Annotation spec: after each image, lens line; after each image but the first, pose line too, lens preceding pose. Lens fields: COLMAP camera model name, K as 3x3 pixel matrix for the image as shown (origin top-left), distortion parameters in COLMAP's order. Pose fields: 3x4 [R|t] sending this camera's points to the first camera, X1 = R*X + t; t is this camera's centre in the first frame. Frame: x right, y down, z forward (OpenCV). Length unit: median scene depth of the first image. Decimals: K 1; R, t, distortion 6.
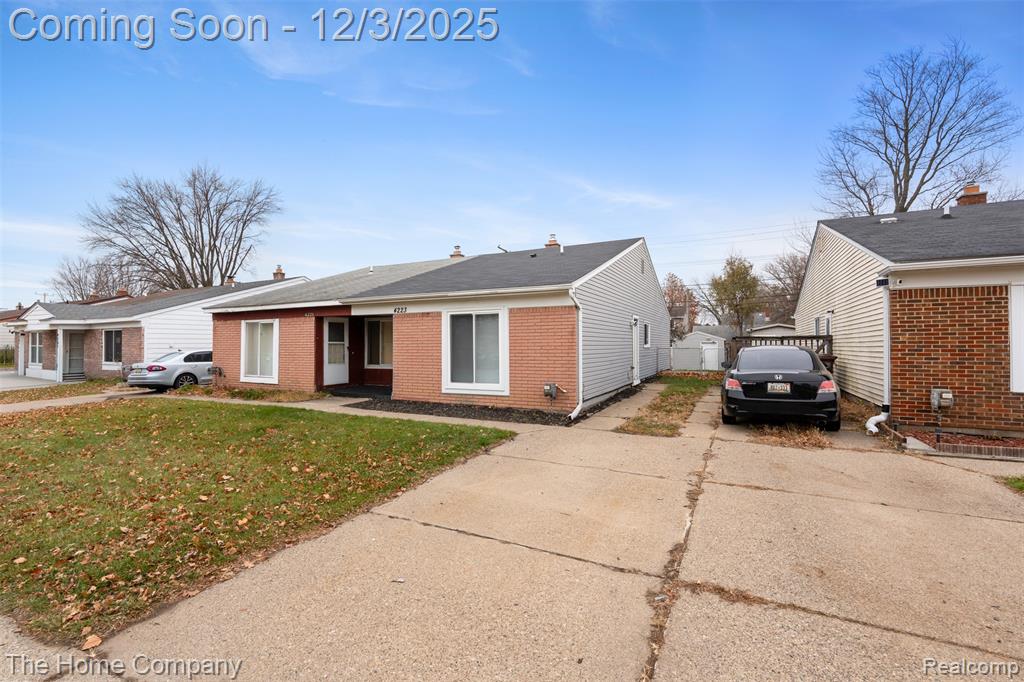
lens RADIAL K [[451.4, 0, 510.9], [0, 451.4, 344.0], [0, 0, 1]] dist [-0.006907, 0.002237]
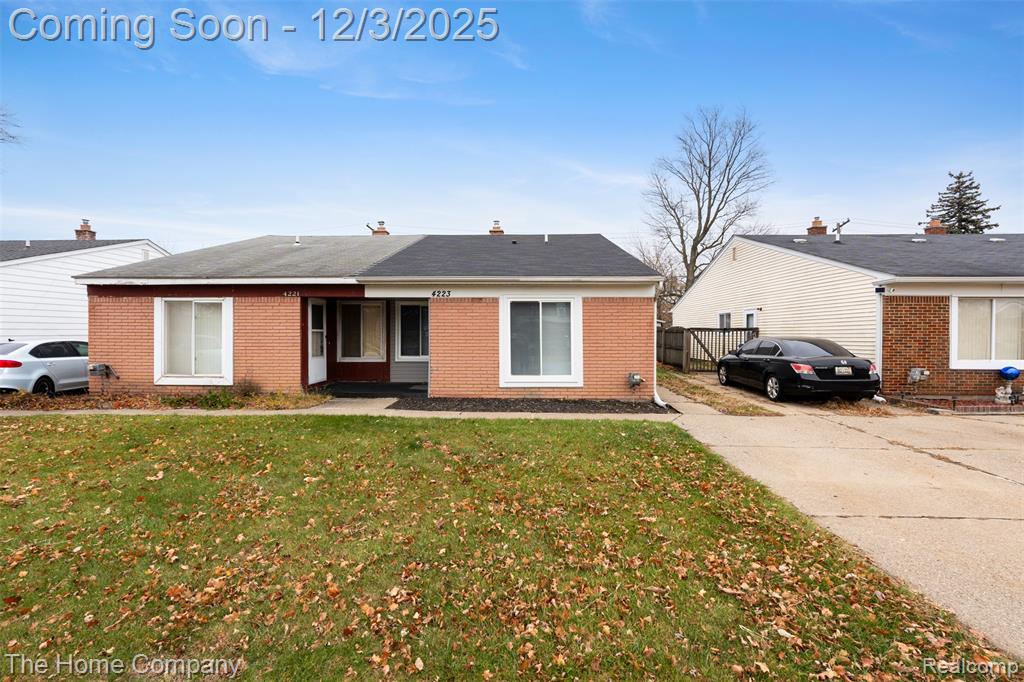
lens RADIAL K [[451.4, 0, 511.8], [0, 451.4, 336.5], [0, 0, 1]] dist [-0.006907, 0.002237]
pose [[0.907907, 0.002242, 0.419165, -0.479588], [-0.006879, 0.999931, 0.009551, -0.002357], [-0.419114, -0.011555, 0.907860, 0.155896]]
